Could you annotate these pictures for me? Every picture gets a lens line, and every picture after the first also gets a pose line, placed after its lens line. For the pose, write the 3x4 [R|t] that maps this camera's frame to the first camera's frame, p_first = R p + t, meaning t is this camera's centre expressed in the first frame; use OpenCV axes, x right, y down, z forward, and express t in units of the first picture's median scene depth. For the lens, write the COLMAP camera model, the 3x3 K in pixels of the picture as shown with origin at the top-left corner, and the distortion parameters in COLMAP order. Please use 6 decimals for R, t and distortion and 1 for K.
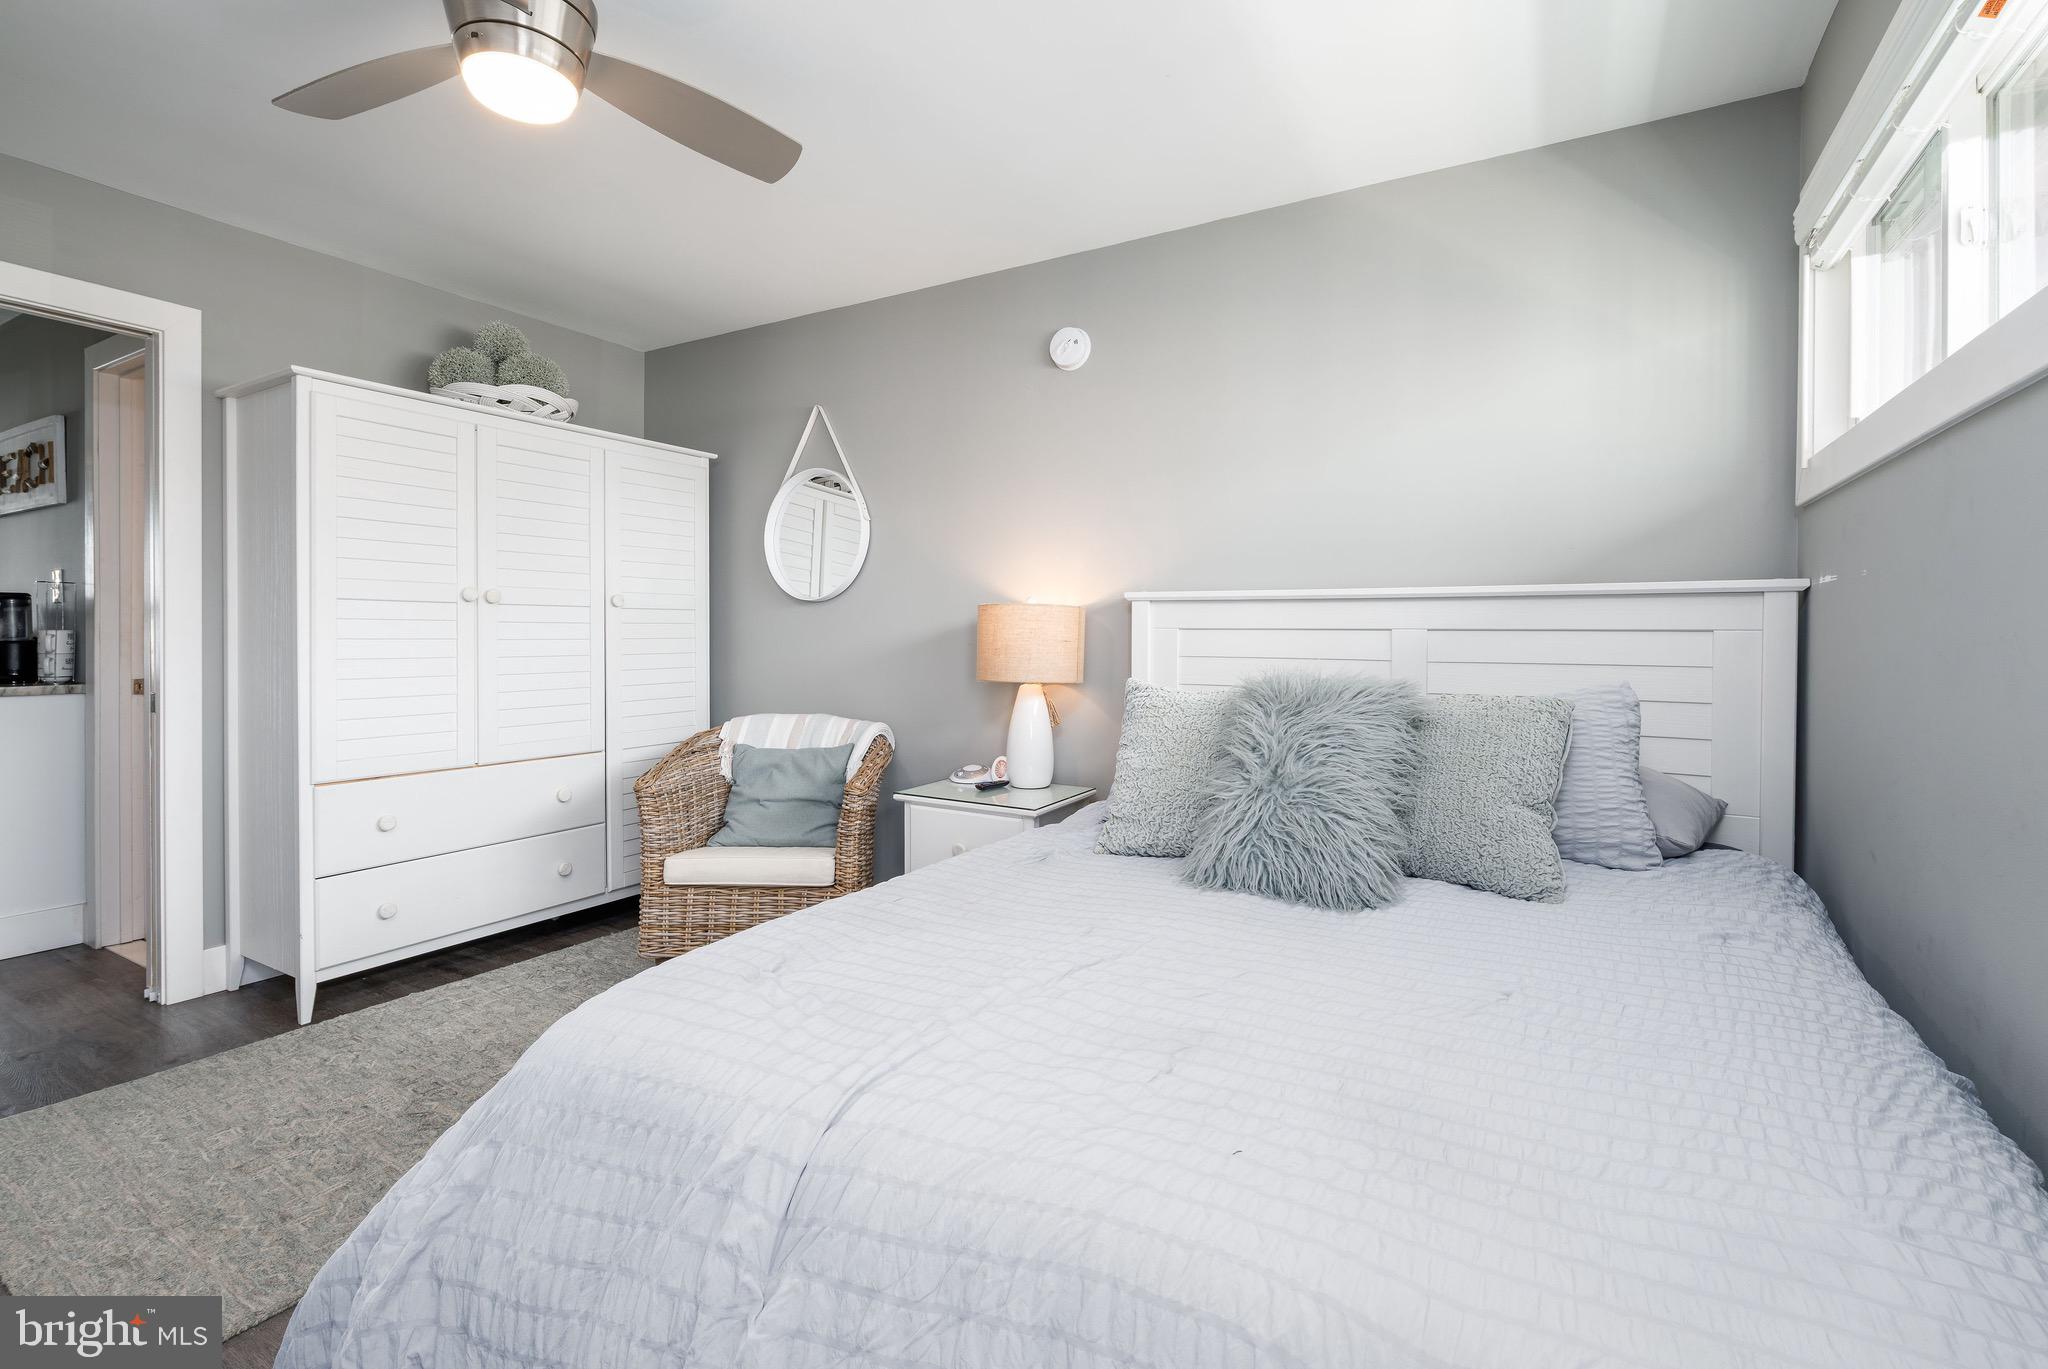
lens RADIAL K [[917.3, 0, 1007.7], [0, 917.3, 655.7], [0, 0, 1]] dist [0.000351, -0.000075]
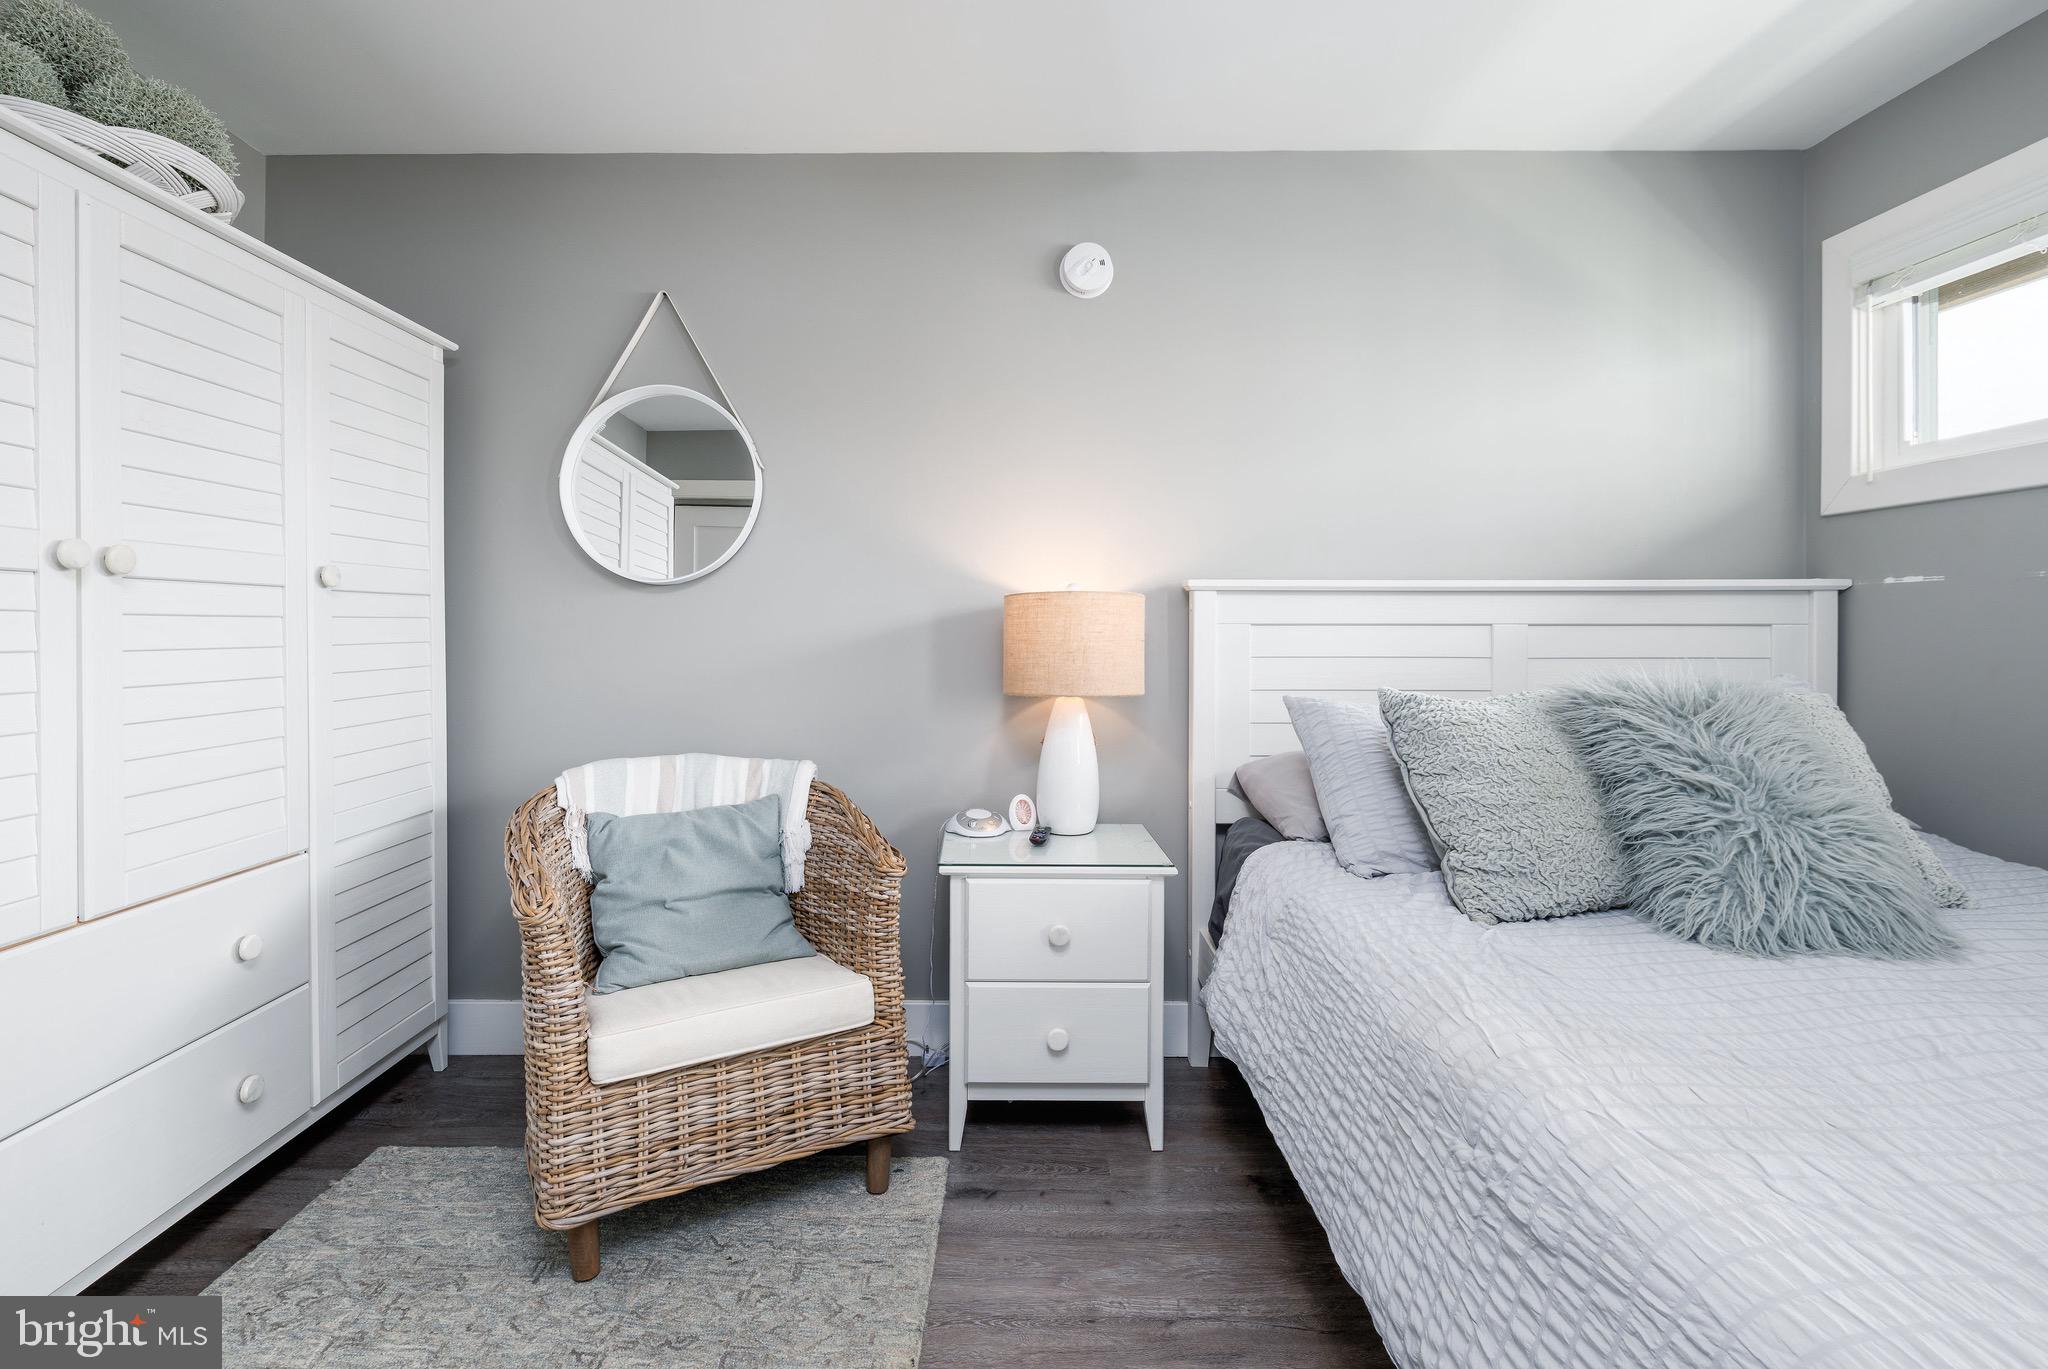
lens RADIAL K [[924.9, 0, 972.0], [0, 924.9, 641.5], [0, 0, 1]] dist [-0.003286, -0.000247]
pose [[0.863450, -0.011439, 0.504304, -0.417964], [0.017169, 0.999830, -0.006716, -0.011335], [-0.504142, 0.014458, 0.863500, 0.363142]]
